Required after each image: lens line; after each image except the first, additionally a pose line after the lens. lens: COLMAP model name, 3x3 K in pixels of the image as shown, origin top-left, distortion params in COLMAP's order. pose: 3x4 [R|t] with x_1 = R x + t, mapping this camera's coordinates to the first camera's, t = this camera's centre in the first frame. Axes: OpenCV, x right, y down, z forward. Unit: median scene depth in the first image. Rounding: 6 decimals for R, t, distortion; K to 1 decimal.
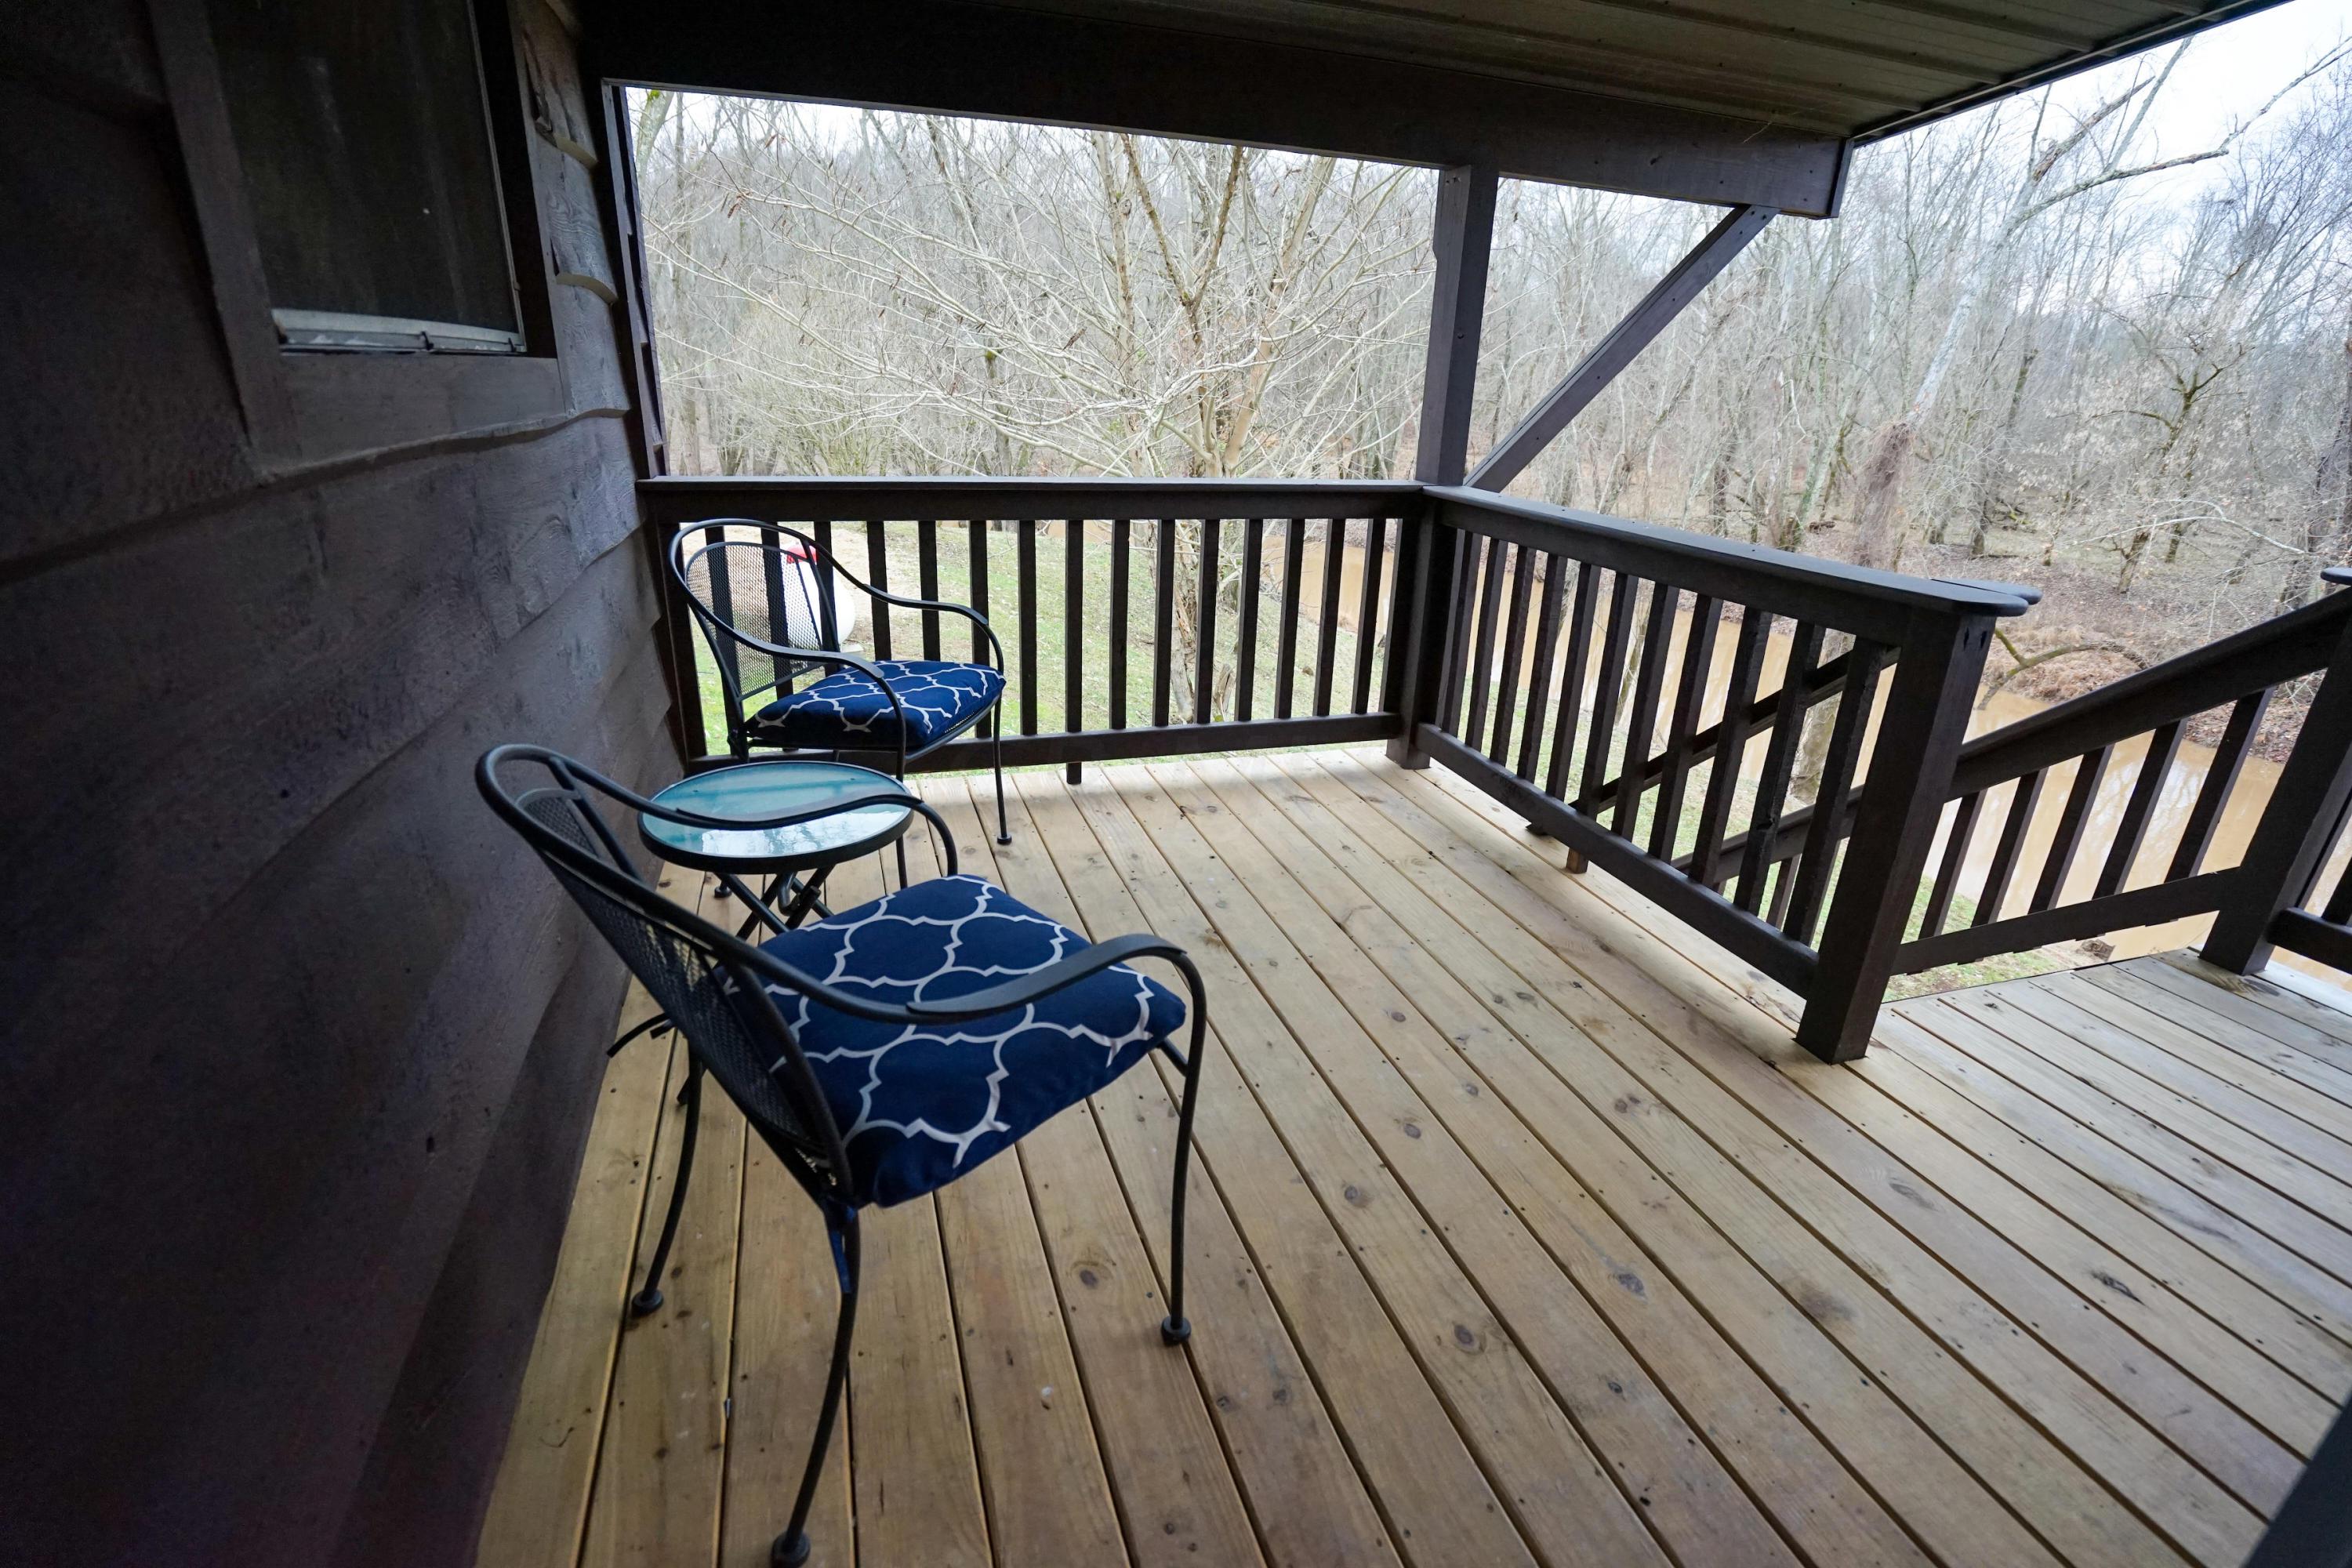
lens RADIAL K [[1072.2, 0, 1176.0], [0, 1072.2, 784.0], [0, 0, 1]] dist [-0.056130, 0.018956]
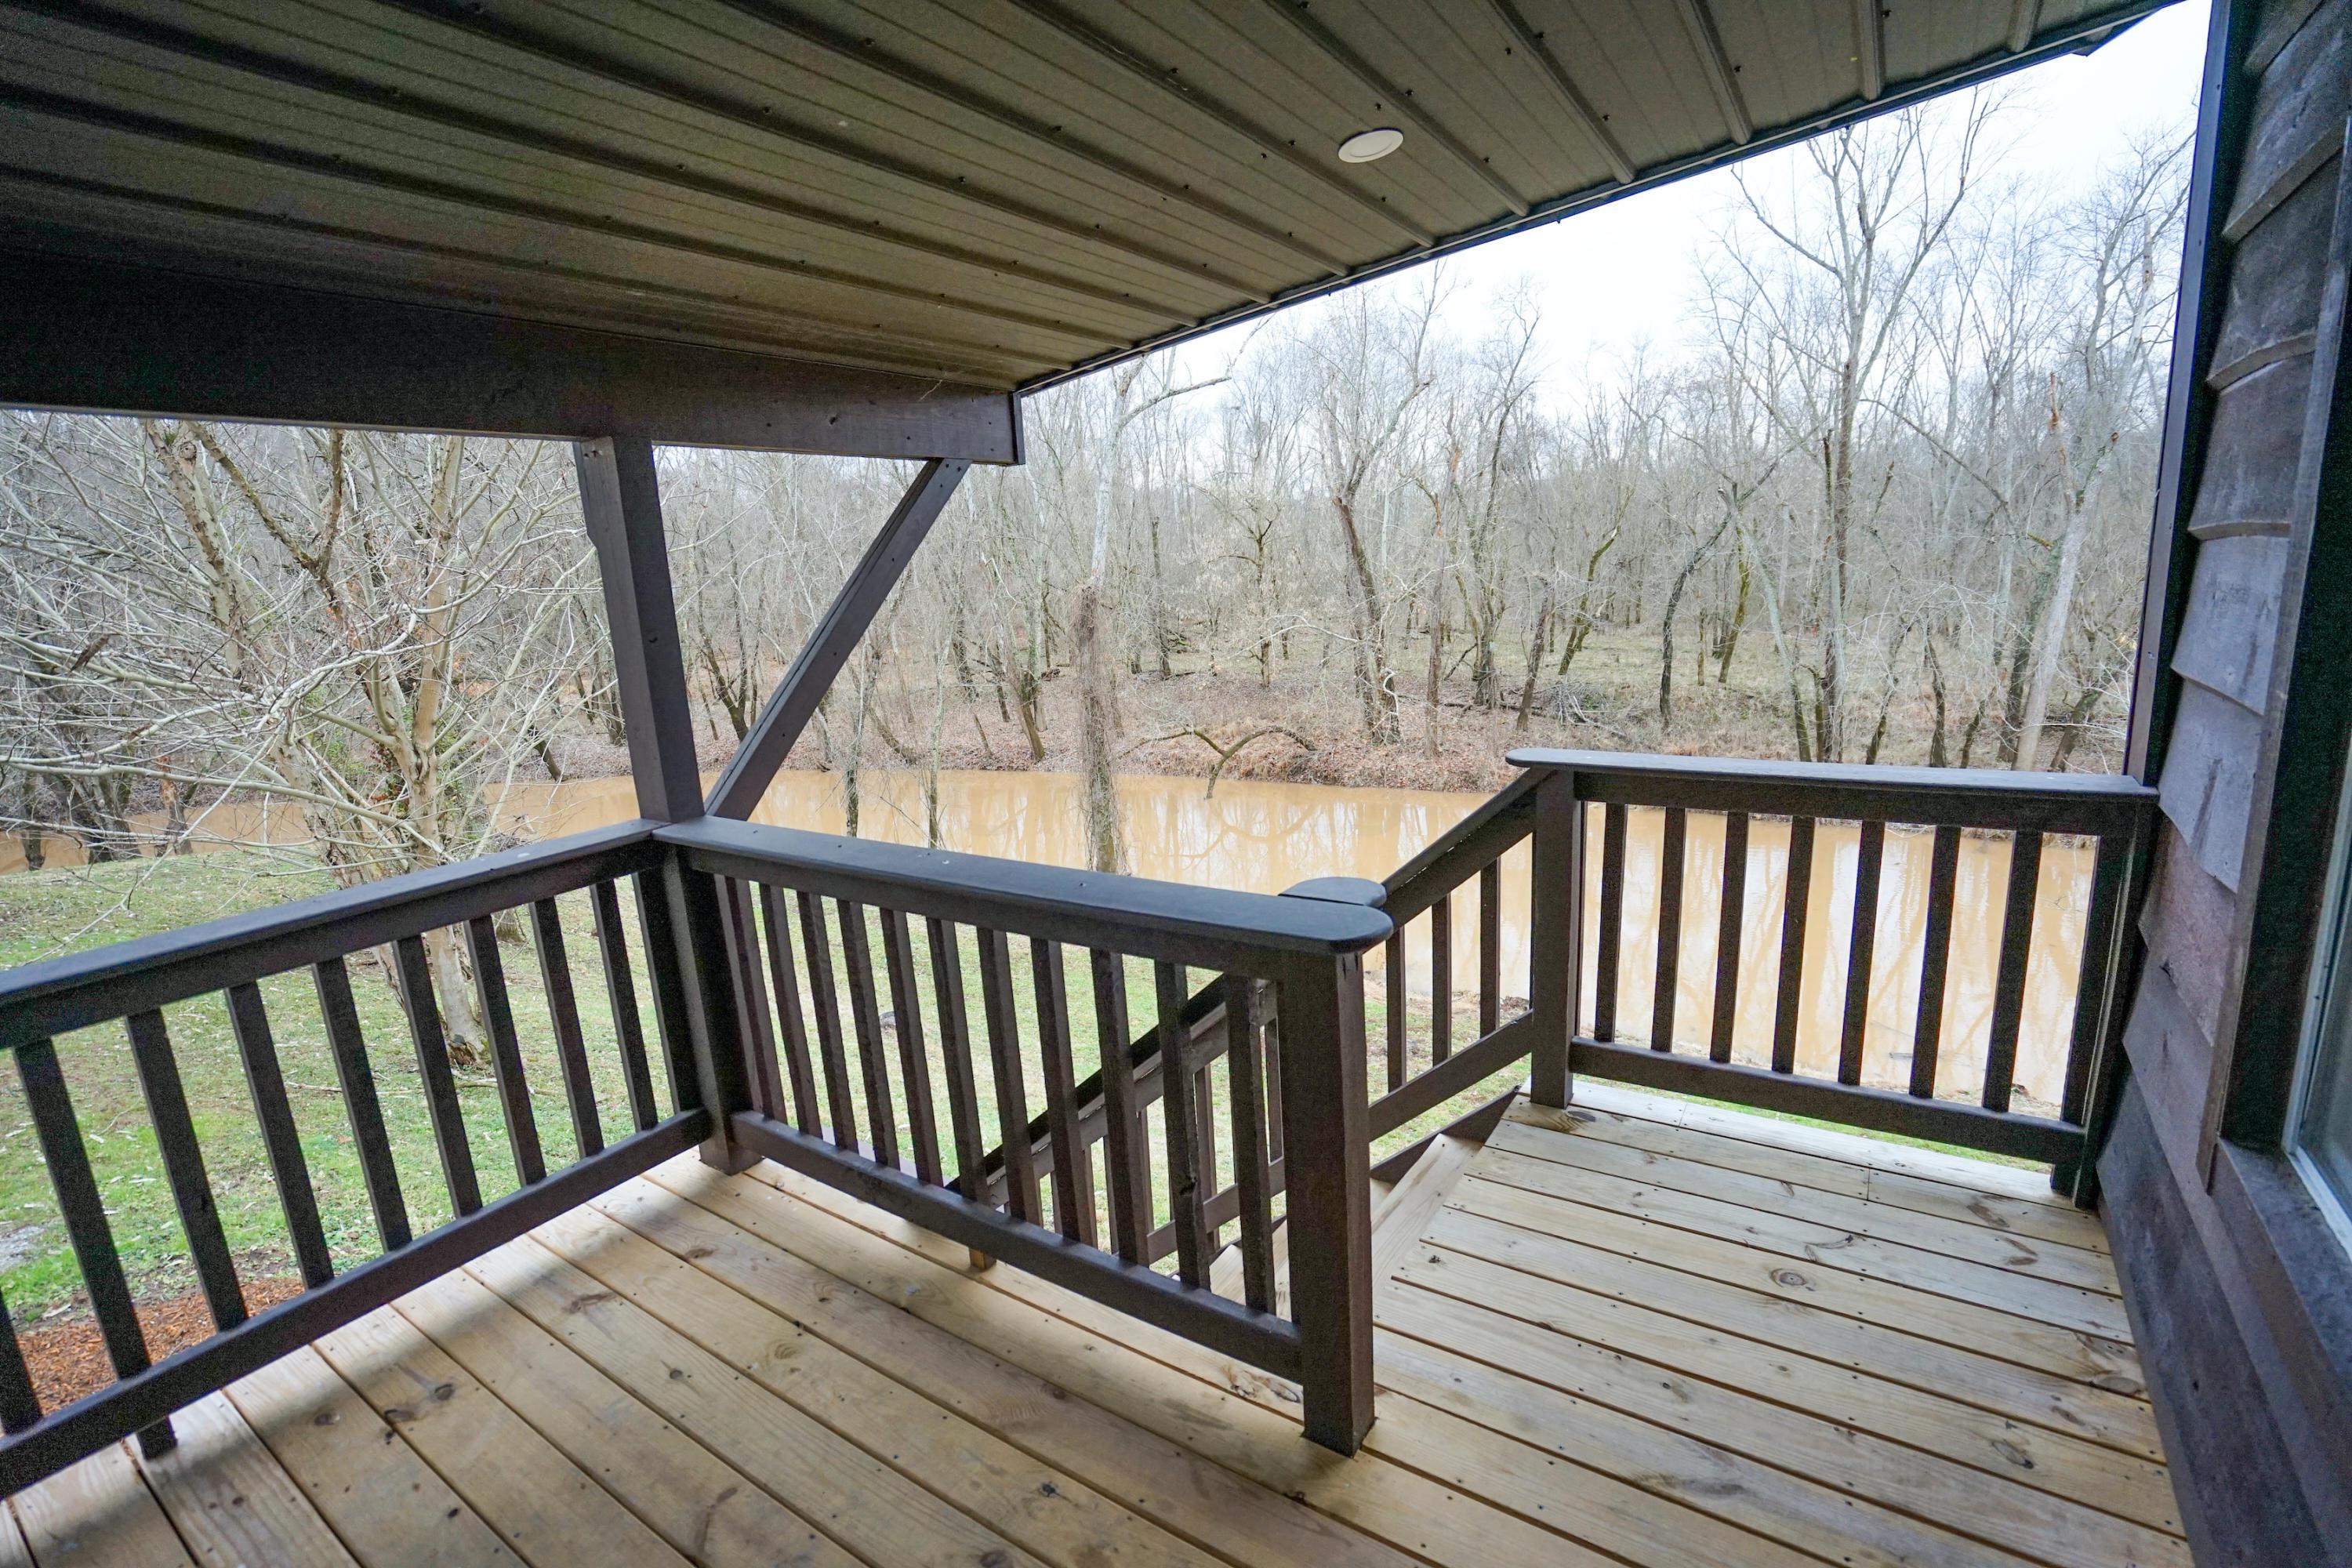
lens RADIAL K [[1060.1, 0, 1176.0], [0, 1060.1, 784.0], [0, 0, 1]] dist [-0.050835, 0.012087]
pose [[0.778933, -0.207713, 0.591708, 0.084794], [0.304062, 0.950316, -0.066674, -0.142703], [-0.548461, 0.231850, 0.803390, 0.178079]]
